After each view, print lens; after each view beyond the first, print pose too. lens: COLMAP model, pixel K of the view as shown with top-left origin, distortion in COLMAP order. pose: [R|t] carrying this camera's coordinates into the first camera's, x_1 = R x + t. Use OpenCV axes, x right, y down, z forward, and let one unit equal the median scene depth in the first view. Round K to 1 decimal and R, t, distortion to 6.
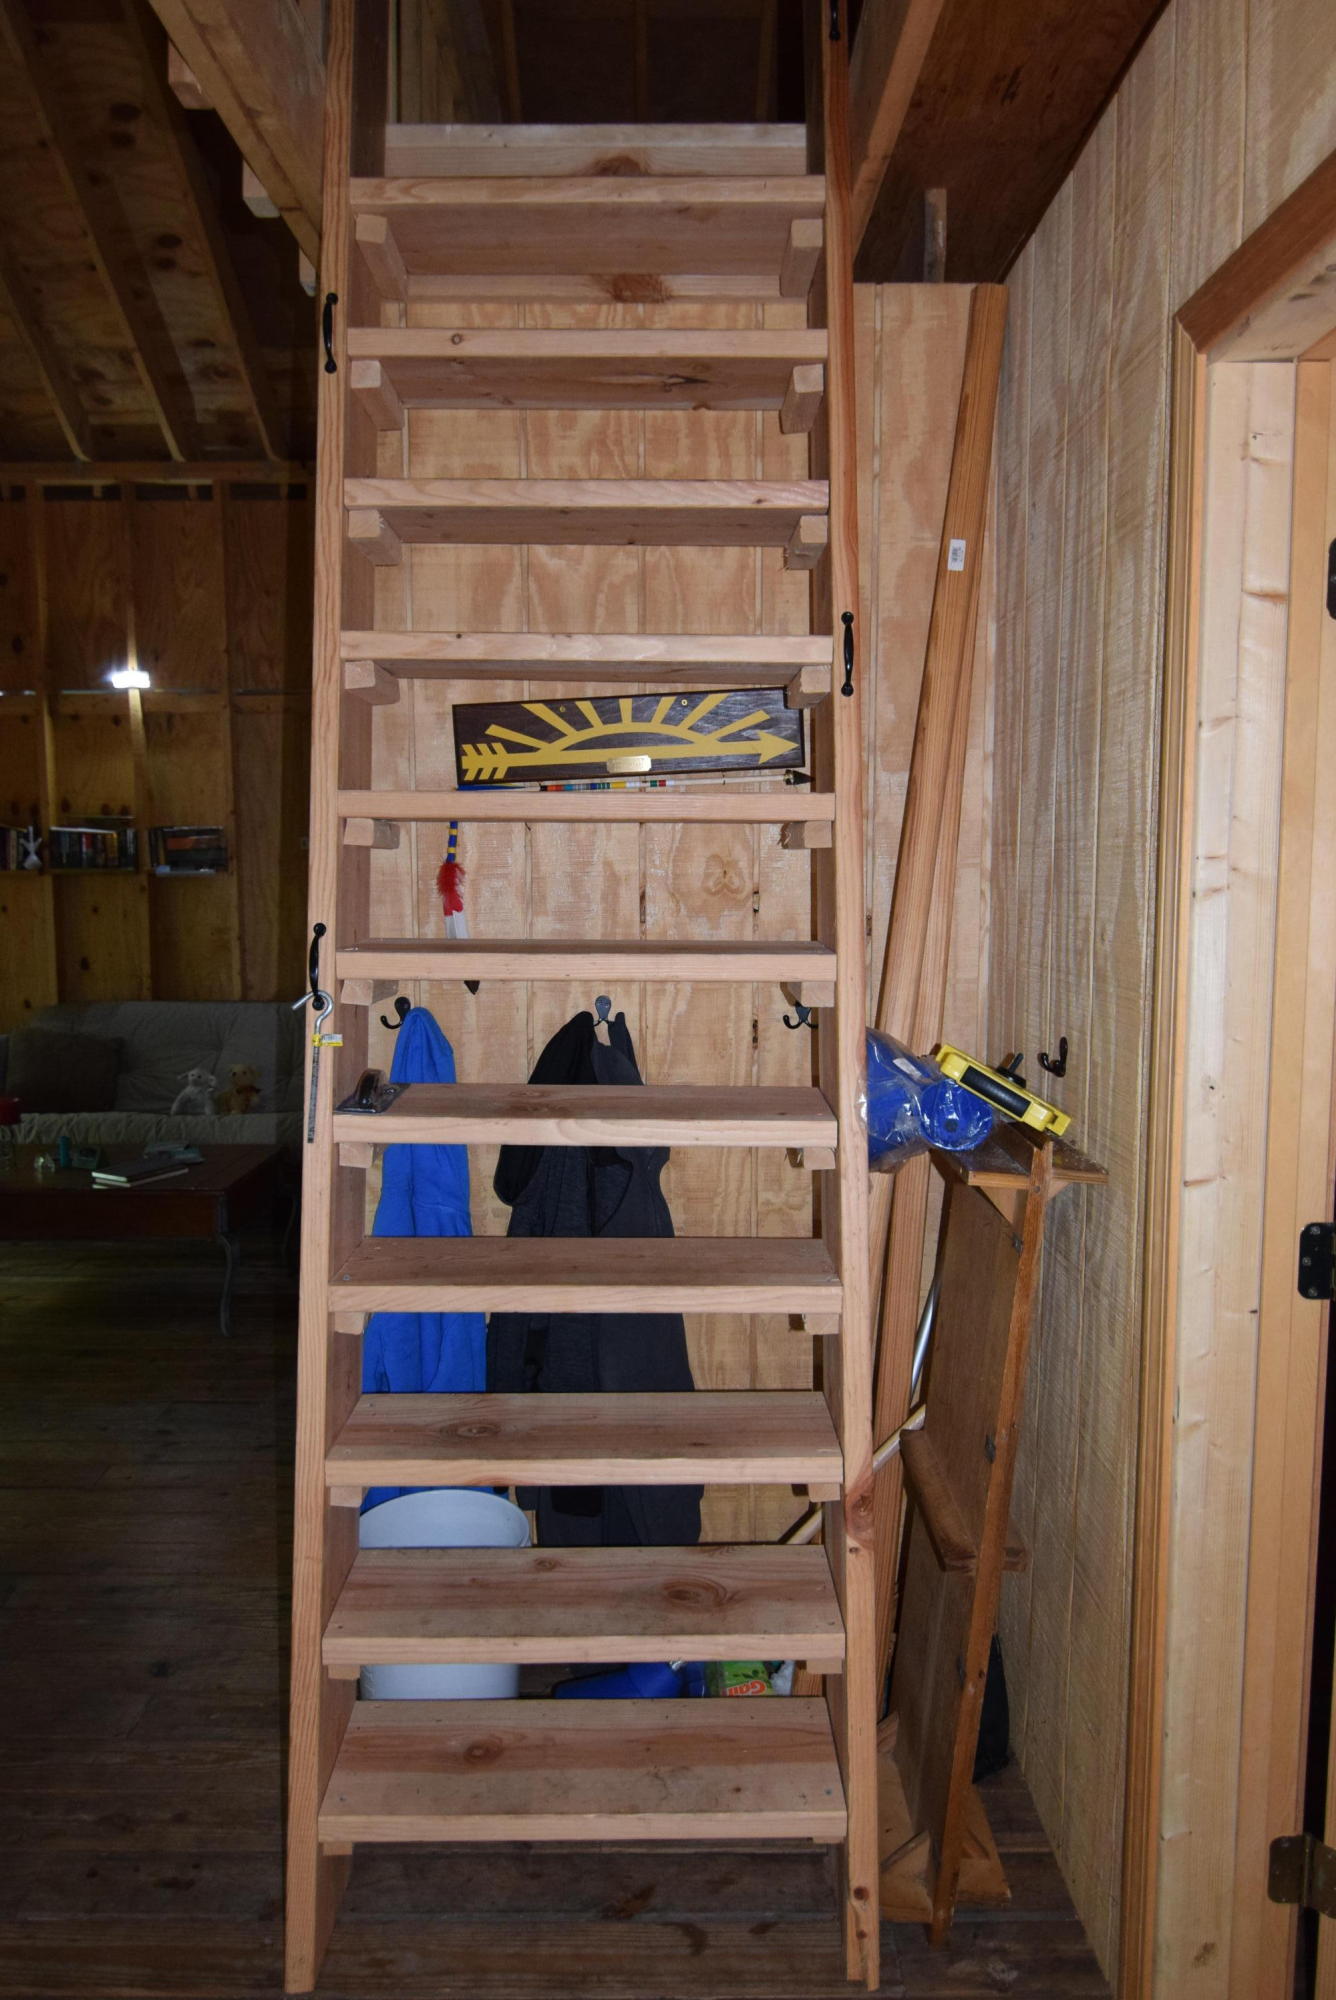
lens RADIAL K [[1361.1, 0, 668.0], [0, 1361.1, 1000.0], [0, 0, 1]] dist [0.002965, -0.018055]
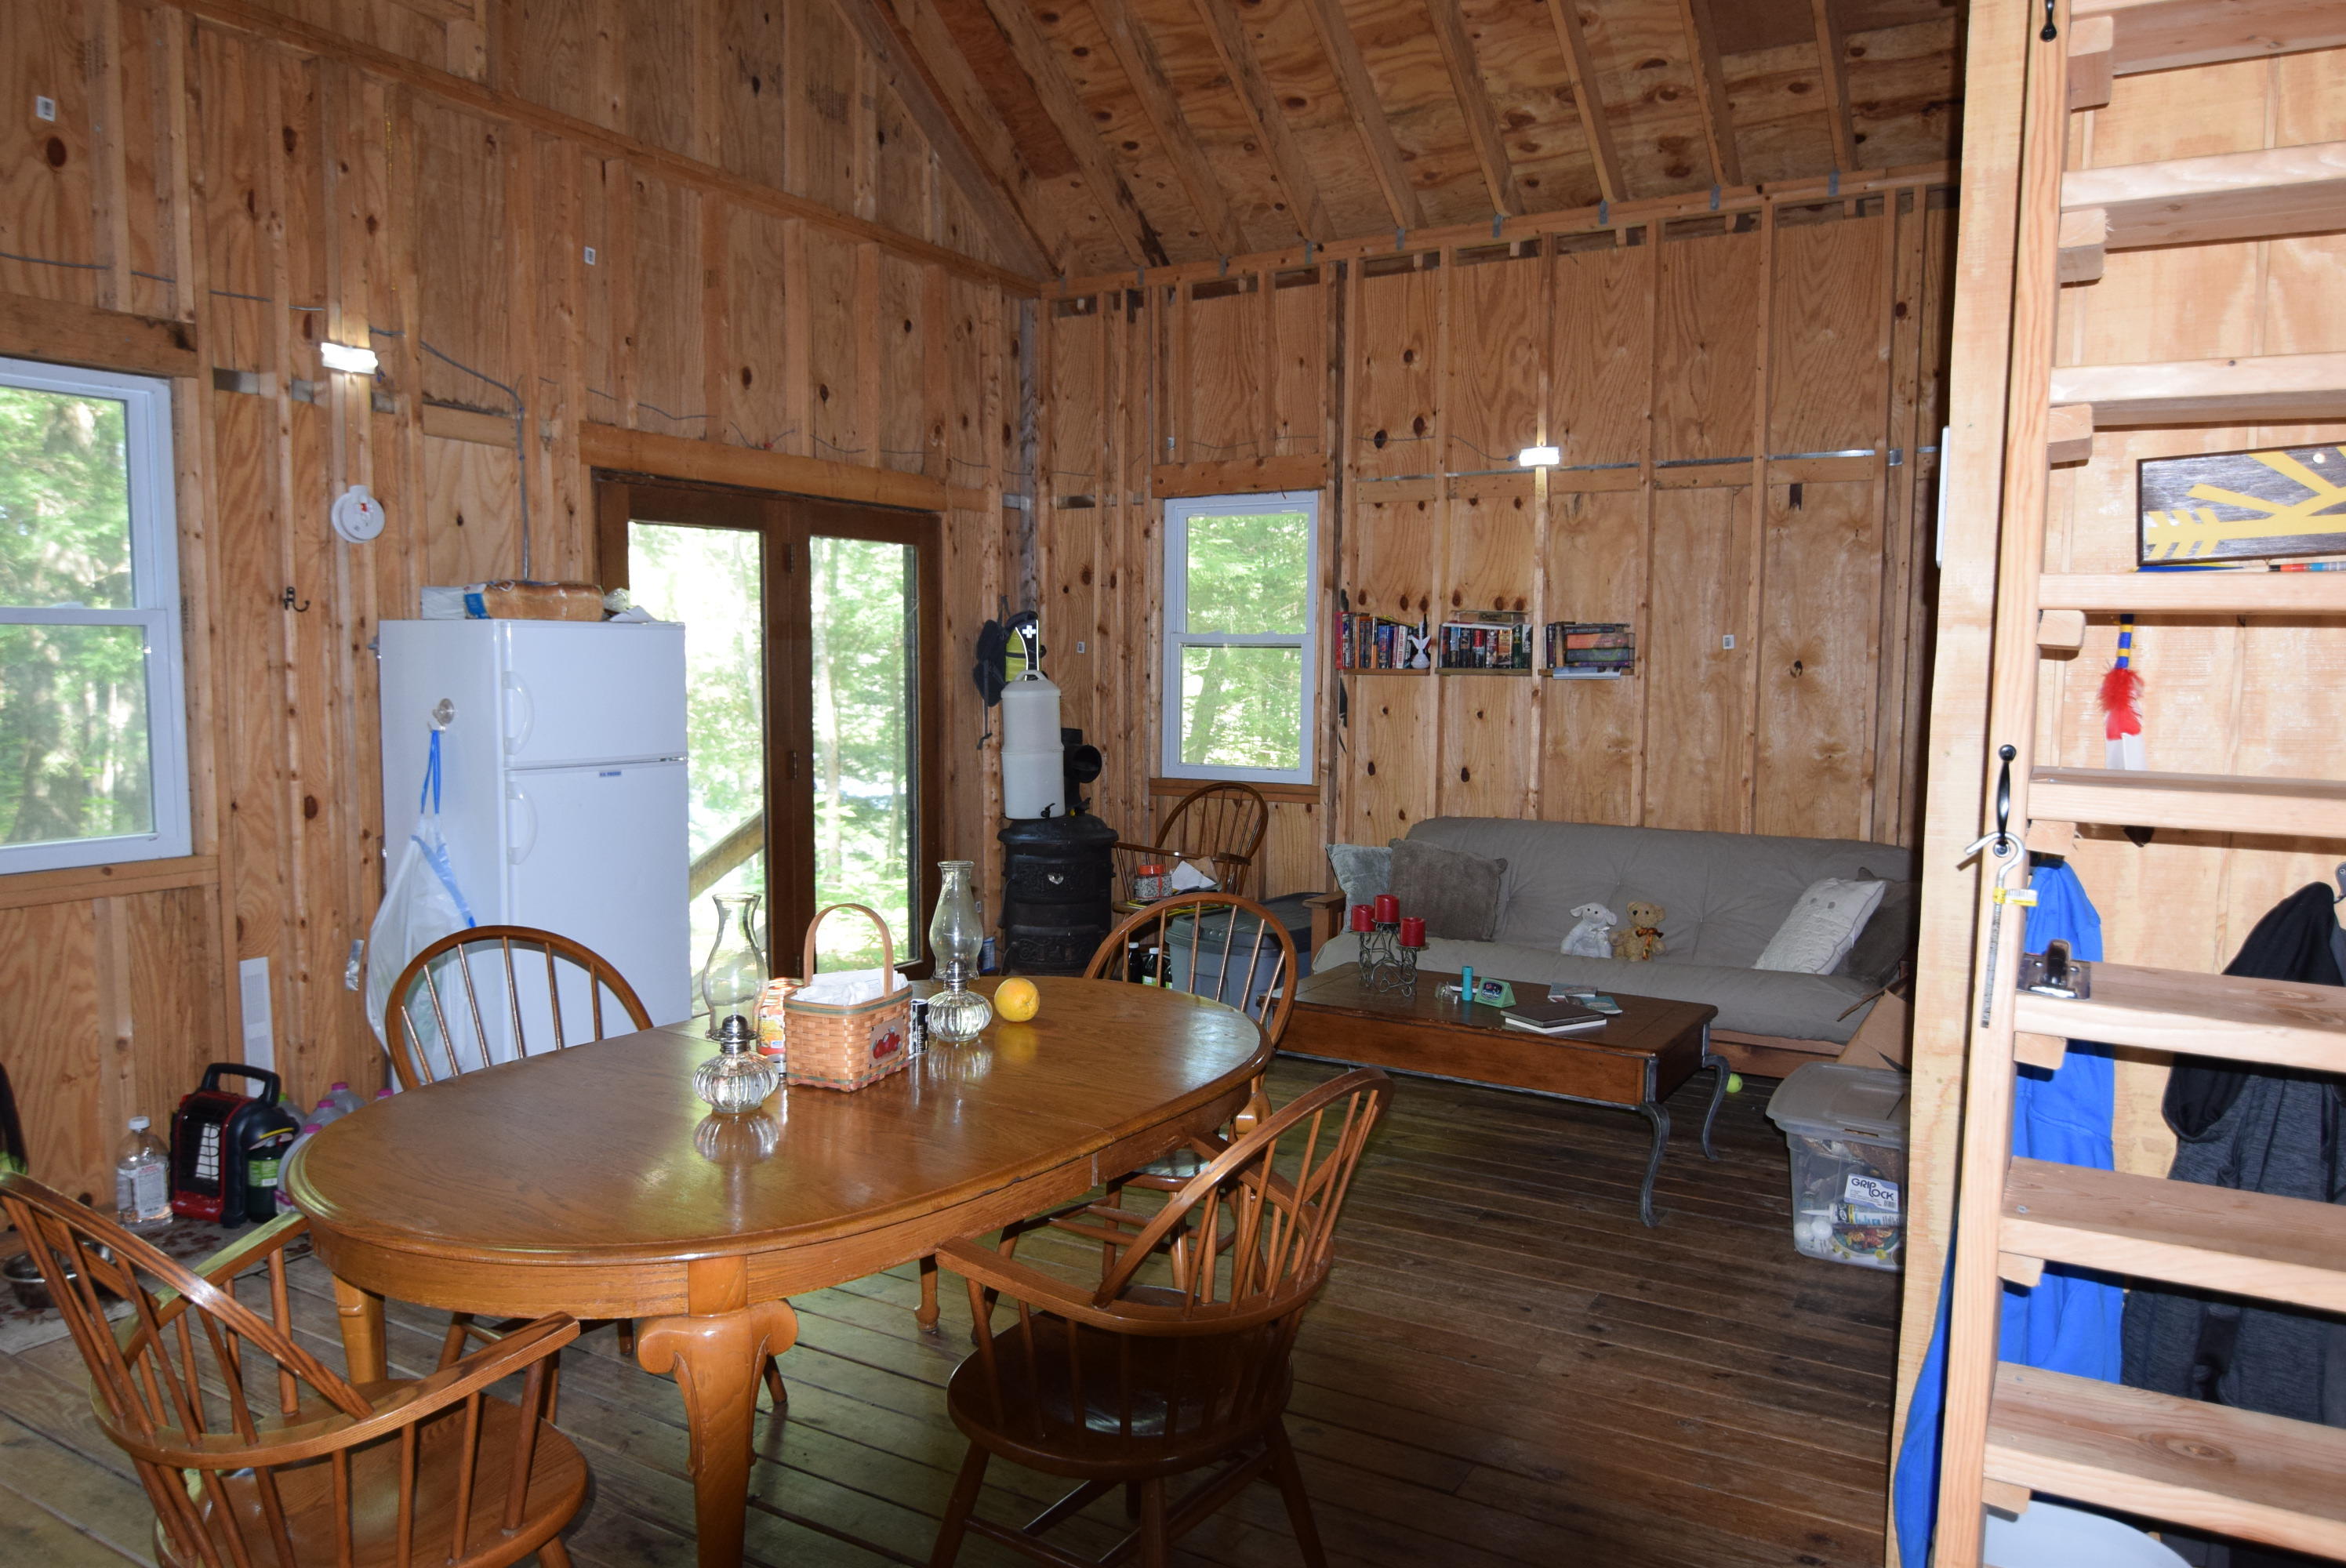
lens RADIAL K [[1596.5, 0, 1170.5], [0, 1596.5, 779.3], [0, 0, 1]] dist [0.002965, -0.018055]
pose [[0.861058, 0.050644, -0.505979, -0.160119], [-0.065352, 0.997798, -0.011344, 0.003586], [0.504290, 0.042835, 0.862471, -0.017669]]
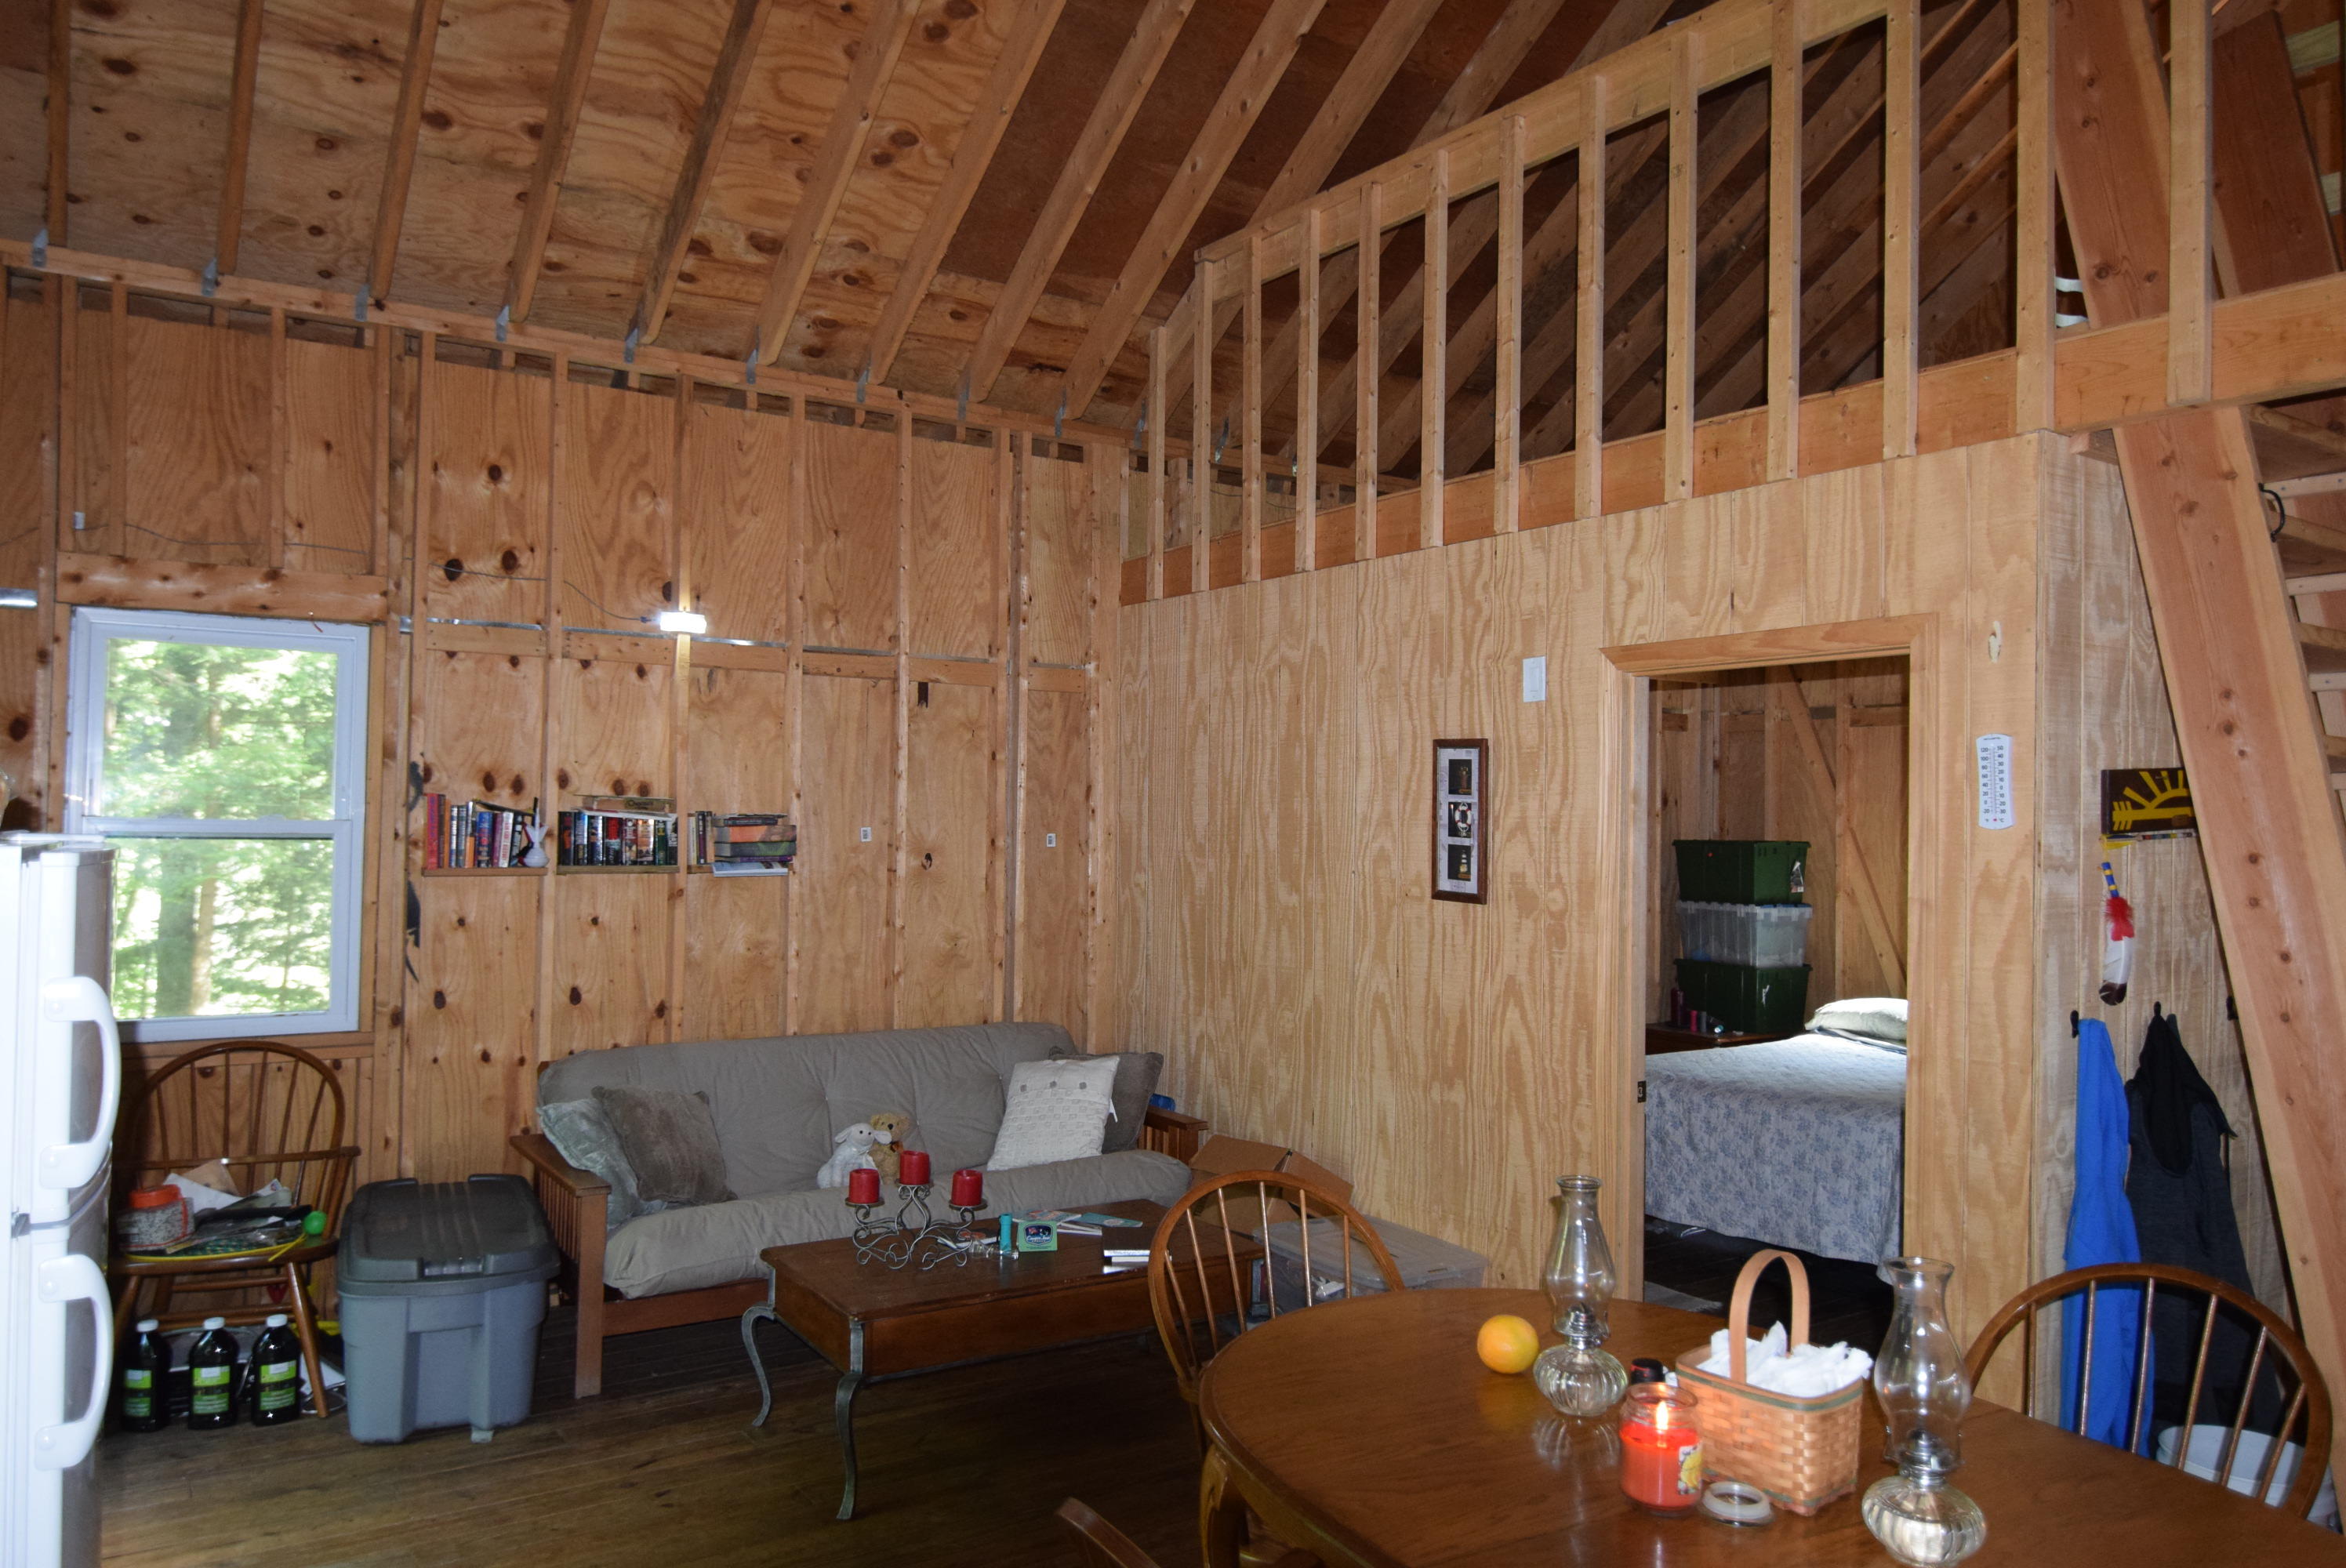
lens RADIAL K [[1596.5, 0, 1170.5], [0, 1596.5, 779.3], [0, 0, 1]] dist [0.002965, -0.018055]
pose [[0.832357, 0.032506, 0.553286, -1.633585], [0.040343, 0.992077, -0.118977, -0.068201], [-0.552770, 0.121352, 0.824451, 0.268362]]
